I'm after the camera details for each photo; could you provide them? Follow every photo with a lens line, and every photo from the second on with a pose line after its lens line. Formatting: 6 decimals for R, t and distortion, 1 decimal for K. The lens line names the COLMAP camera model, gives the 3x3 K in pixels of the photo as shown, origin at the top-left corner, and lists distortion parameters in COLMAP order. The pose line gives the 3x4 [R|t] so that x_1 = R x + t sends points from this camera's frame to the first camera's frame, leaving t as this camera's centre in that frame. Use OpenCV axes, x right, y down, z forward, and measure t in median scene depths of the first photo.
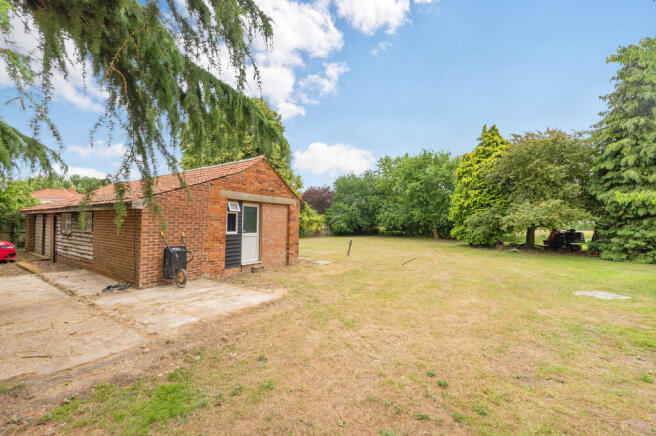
lens RADIAL K [[272.9, 0, 328.0], [0, 272.9, 218.0], [0, 0, 1]] dist [0.001341, 0.000293]
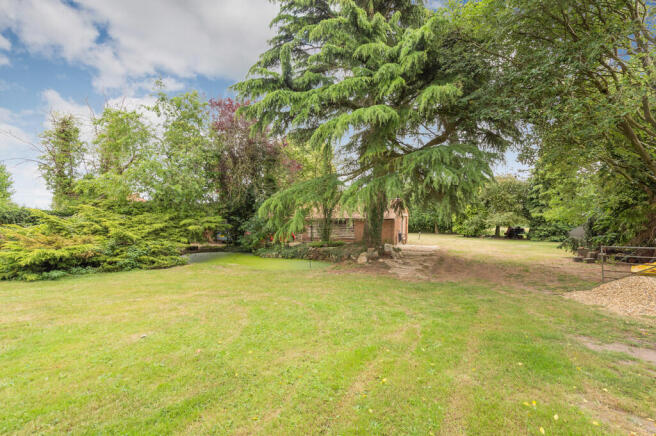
lens RADIAL K [[272.9, 0, 328.0], [0, 272.9, 218.0], [0, 0, 1]] dist [0.001341, 0.000293]
pose [[0.993705, -0.002567, 0.111996, -0.667065], [0.001947, 0.999982, 0.005645, -0.033741], [-0.112008, -0.005391, 0.993693, -0.774043]]
